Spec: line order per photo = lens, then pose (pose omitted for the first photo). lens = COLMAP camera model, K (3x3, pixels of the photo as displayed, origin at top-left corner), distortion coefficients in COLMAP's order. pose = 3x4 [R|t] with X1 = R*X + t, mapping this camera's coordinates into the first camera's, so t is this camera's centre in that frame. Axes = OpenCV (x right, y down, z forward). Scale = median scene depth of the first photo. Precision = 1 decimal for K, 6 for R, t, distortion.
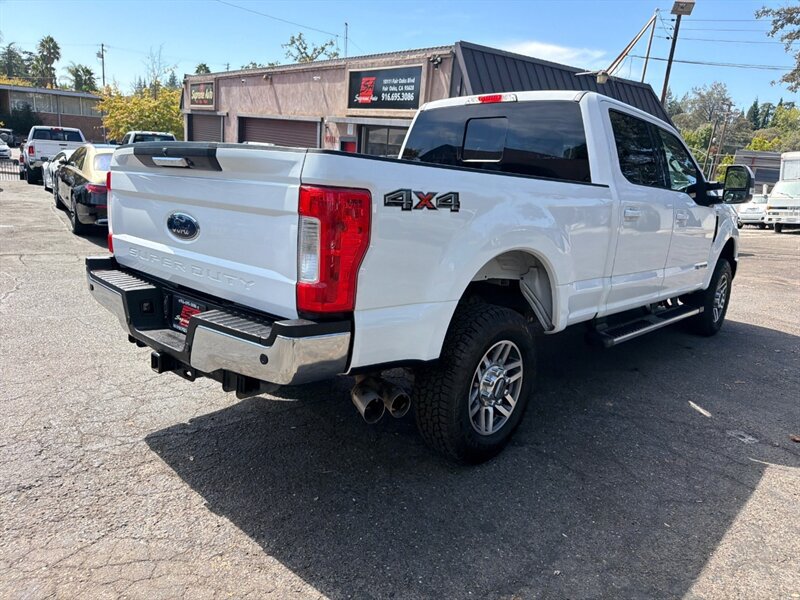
lens RADIAL K [[565.6, 0, 403.1], [0, 565.6, 294.4], [0, 0, 1]] dist [0.055849, -0.072761]
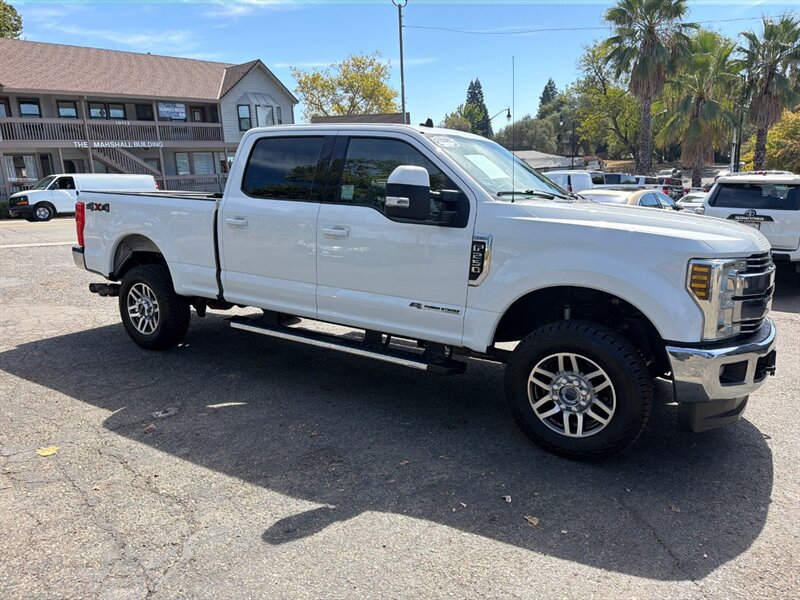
lens RADIAL K [[568.0, 0, 405.0], [0, 568.0, 298.9], [0, 0, 1]] dist [0.040497, -0.056025]
pose [[0.175859, 0.125804, -0.976344, 1.237600], [-0.200588, 0.975572, 0.089575, -0.119722], [0.963762, 0.180090, 0.196798, 0.840255]]
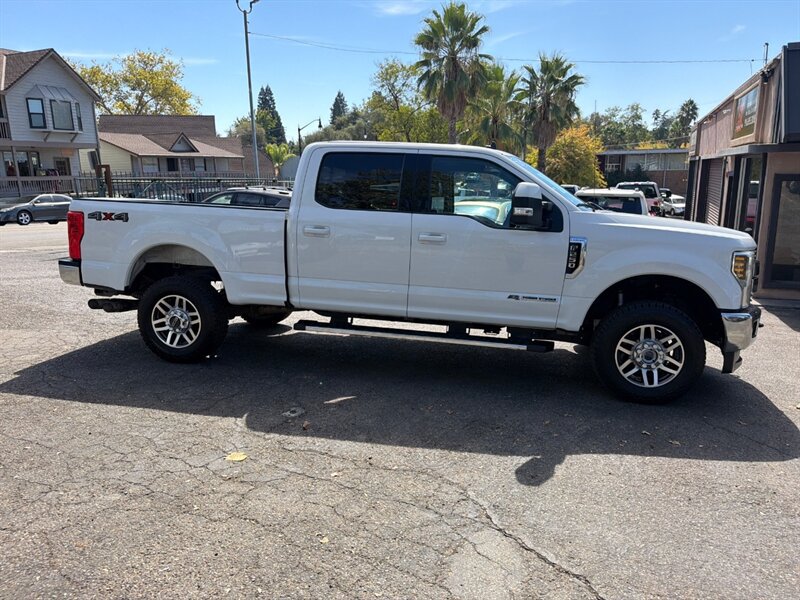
lens RADIAL K [[566.6, 0, 400.0], [0, 566.6, 300.0], [0, 0, 1]] dist [0.055585, -0.080081]
pose [[0.505809, 0.096981, -0.857177, 1.196594], [-0.164199, 0.986318, 0.014701, -0.026667], [0.846874, 0.133311, 0.514813, 0.382934]]
